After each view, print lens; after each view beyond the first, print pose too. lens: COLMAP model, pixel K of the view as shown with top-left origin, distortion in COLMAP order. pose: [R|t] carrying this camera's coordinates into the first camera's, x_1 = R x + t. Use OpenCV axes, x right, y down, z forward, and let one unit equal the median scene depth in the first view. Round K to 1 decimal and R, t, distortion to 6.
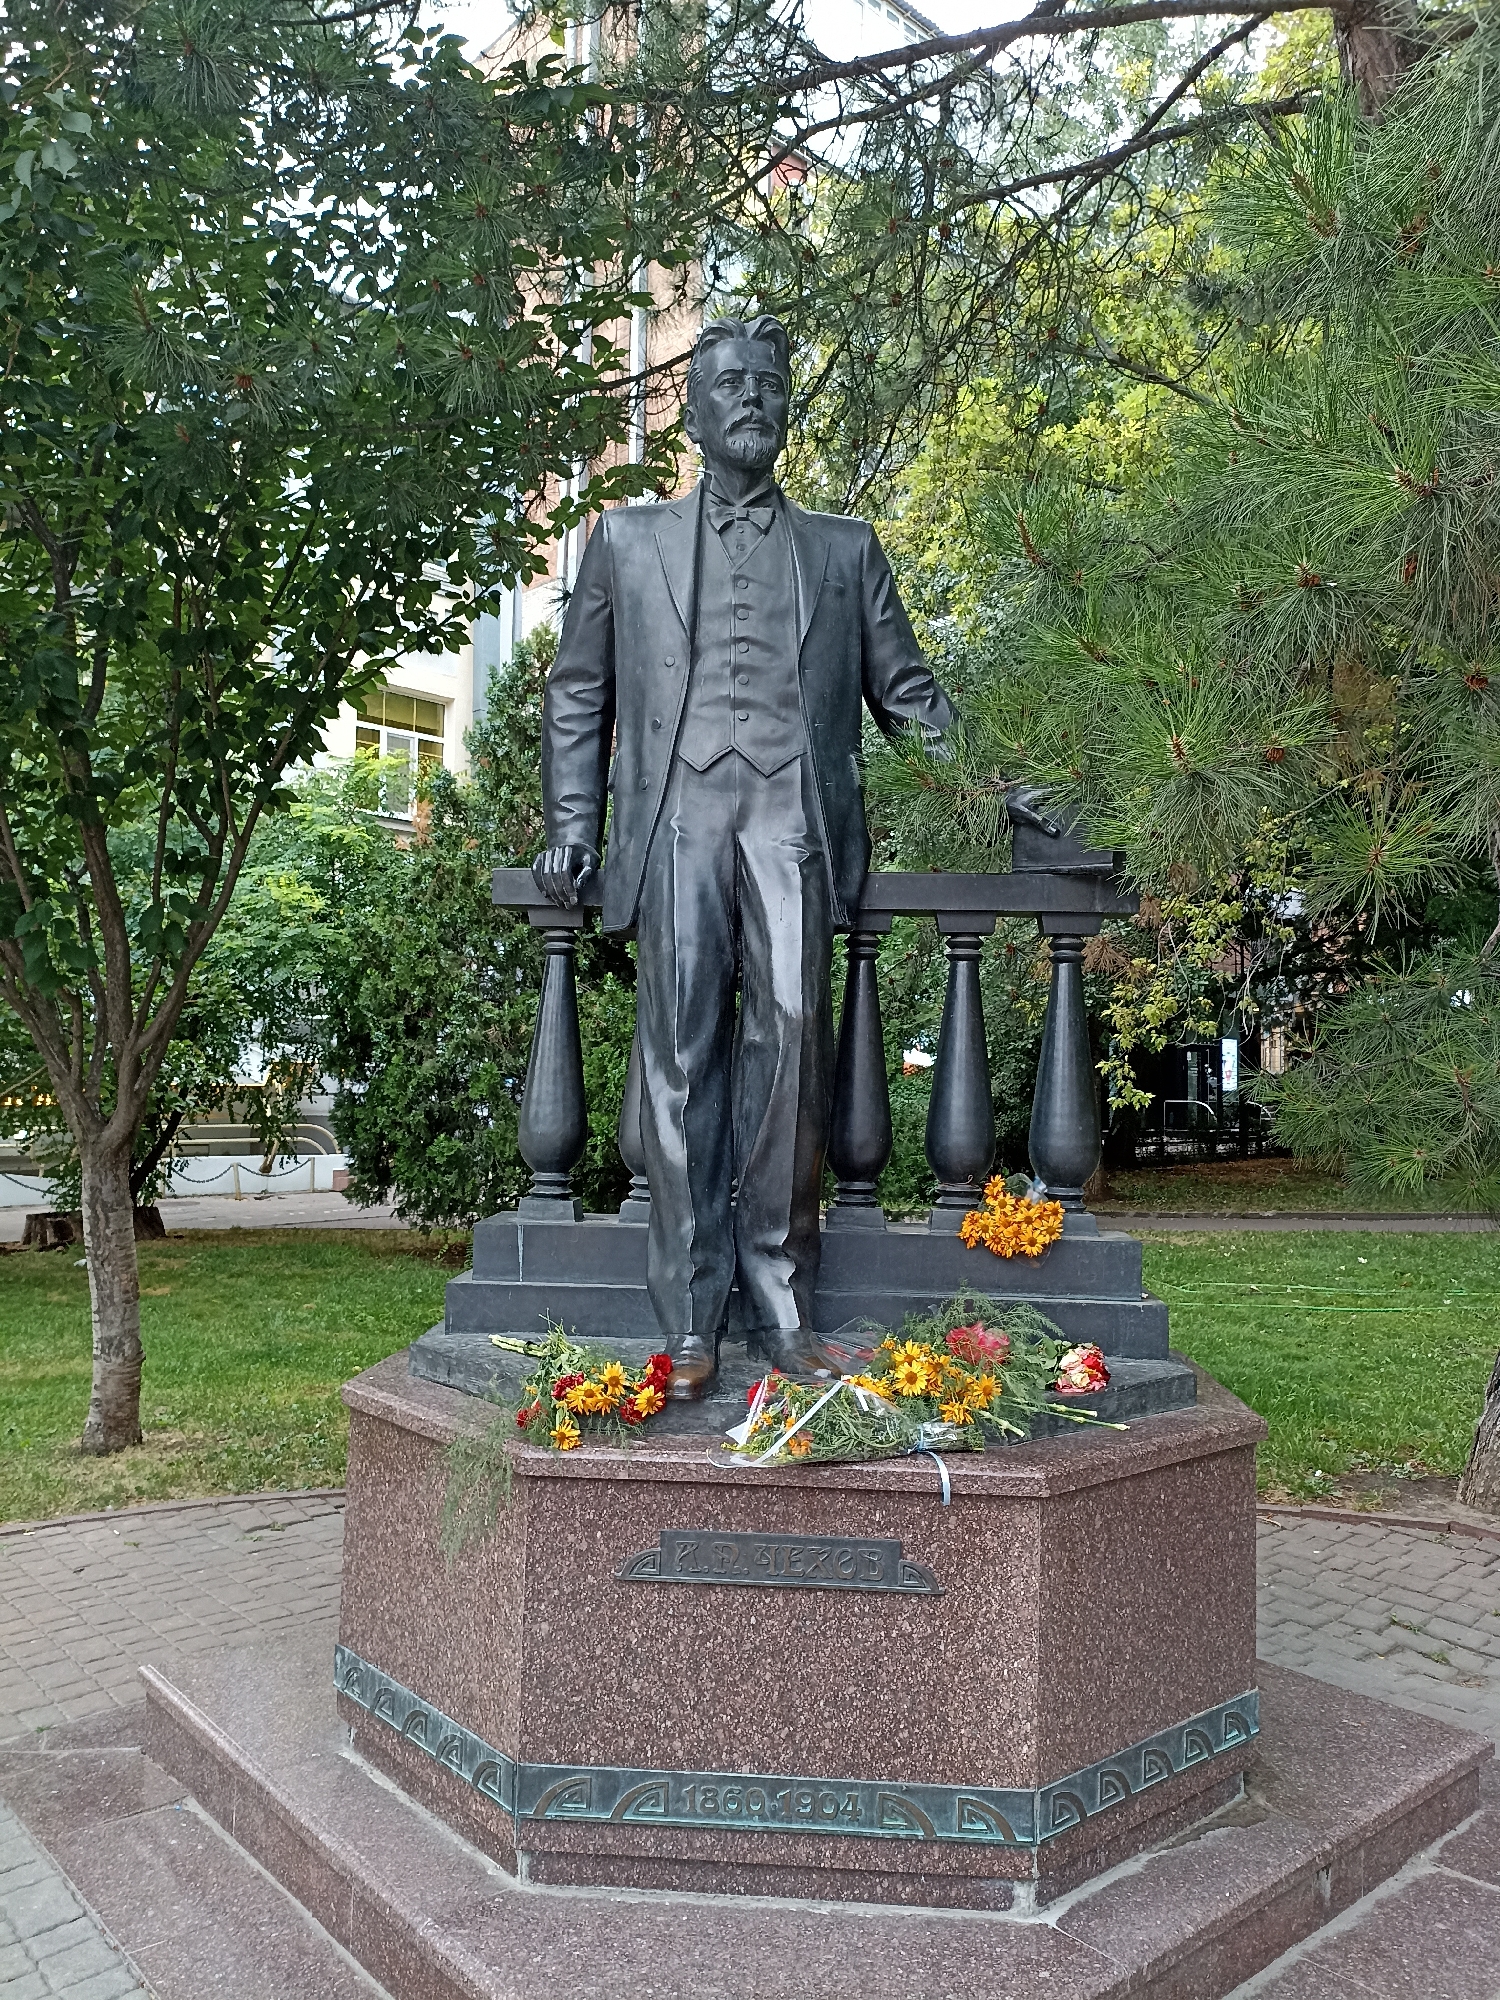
lens RADIAL K [[1521.0, 0, 750.0], [0, 1521.0, 1000.0], [0, 0, 1]] dist [0.064252, -0.045040]
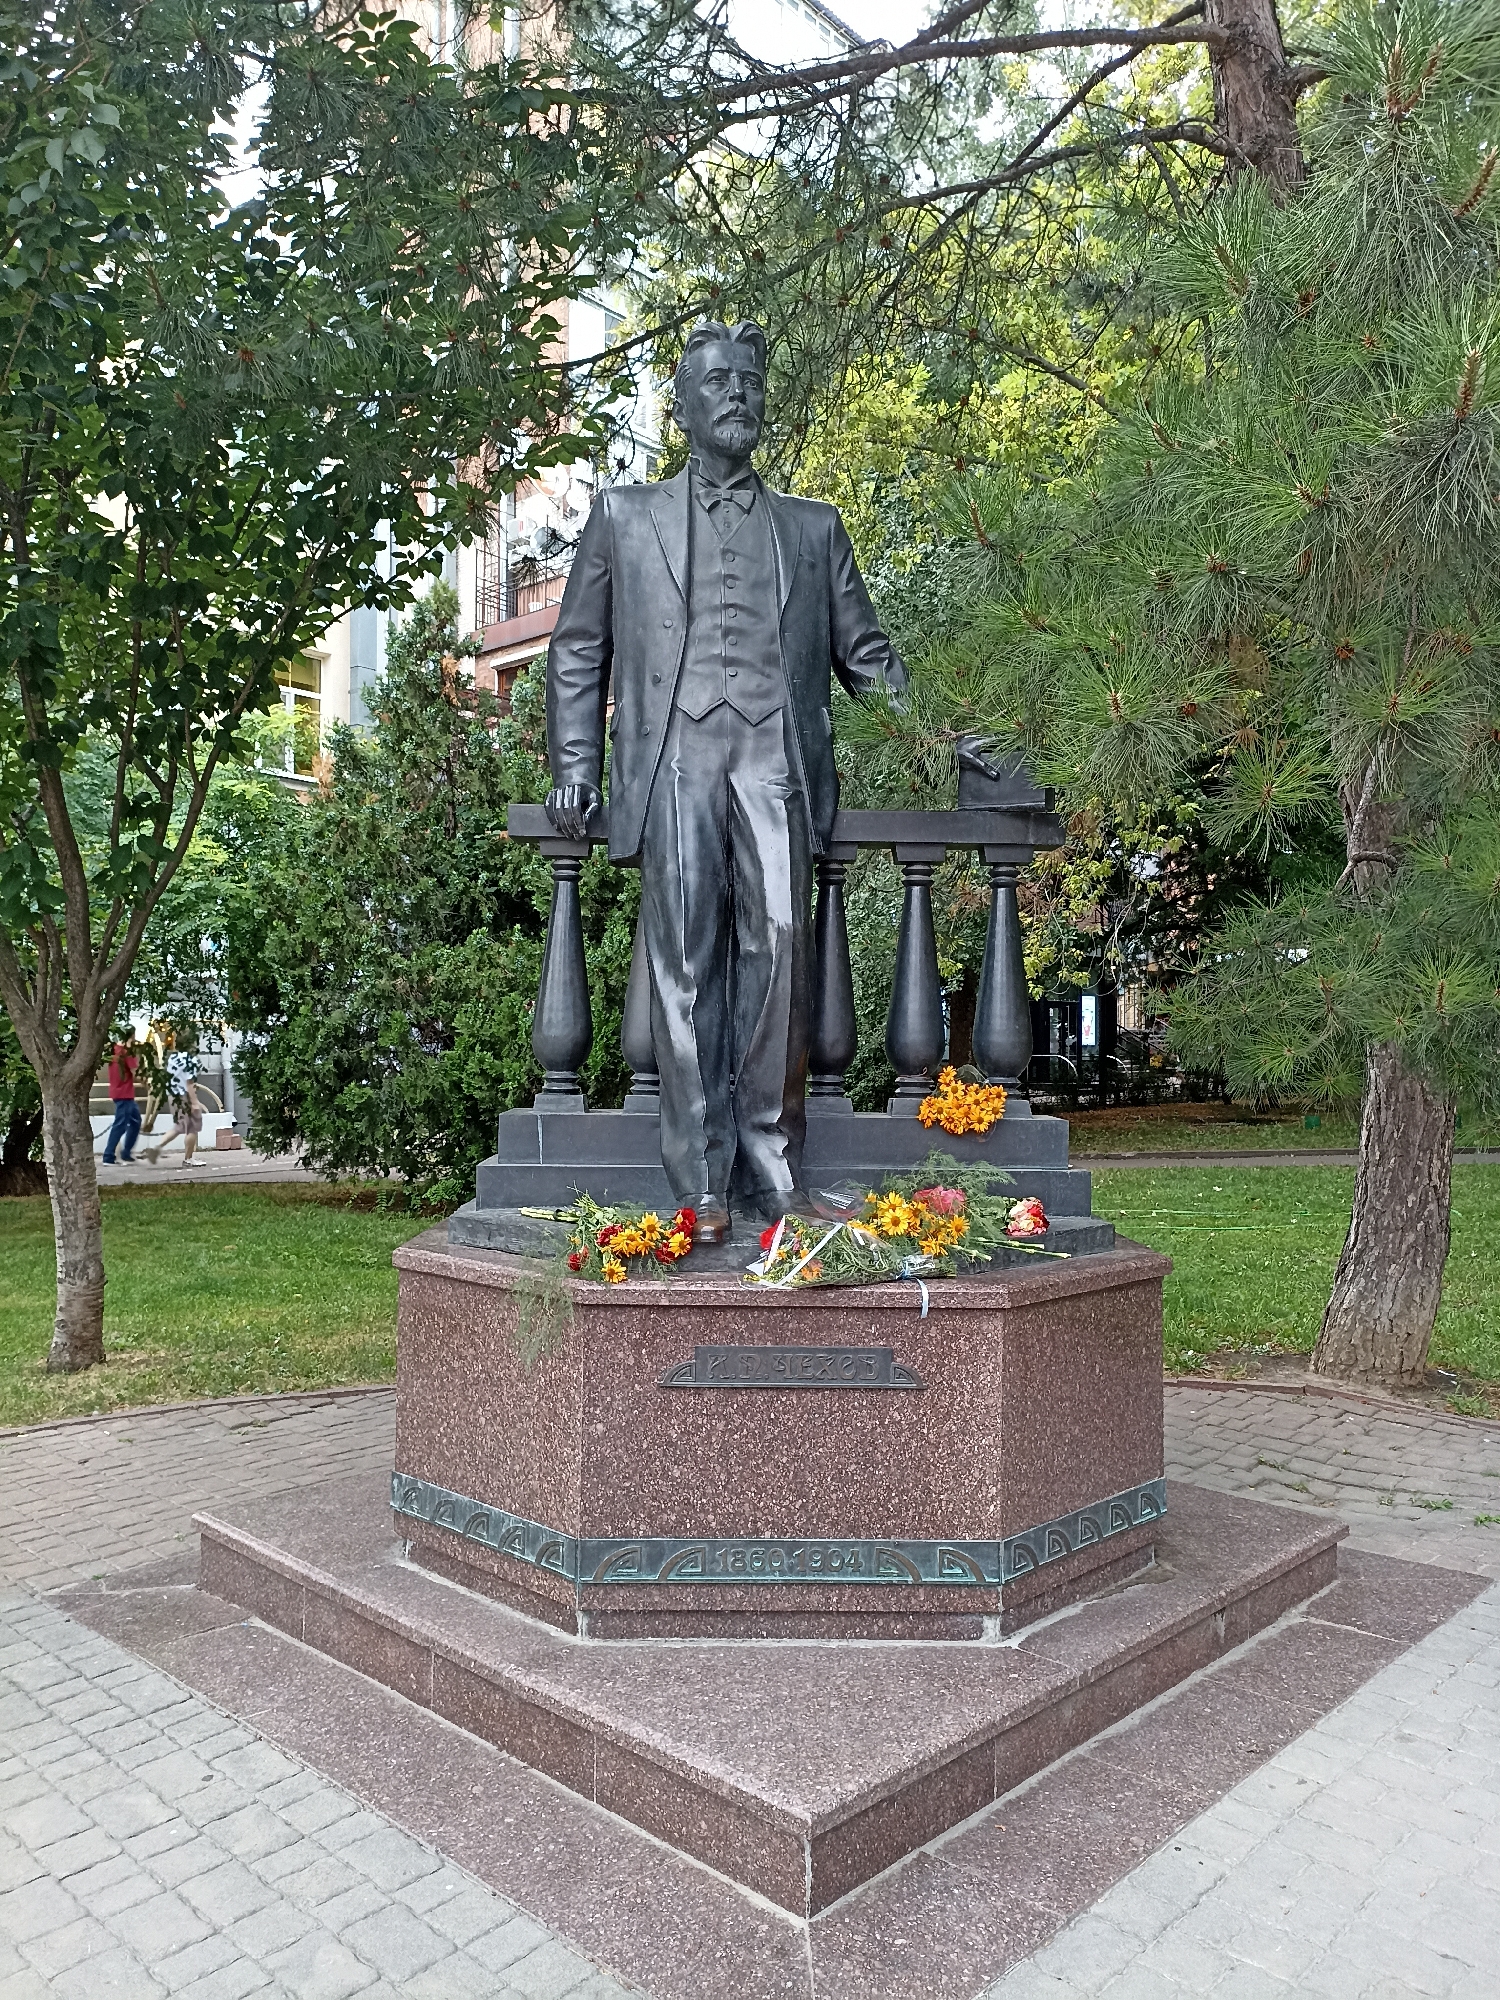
lens RADIAL K [[1540.5, 0, 750.0], [0, 1540.5, 1000.0], [0, 0, 1]] dist [0.076826, -0.054158]
pose [[0.995465, -0.005856, 0.094946, -0.099947], [0.003934, 0.999784, 0.020418, 0.036716], [-0.095045, -0.019952, 0.995273, -0.166240]]
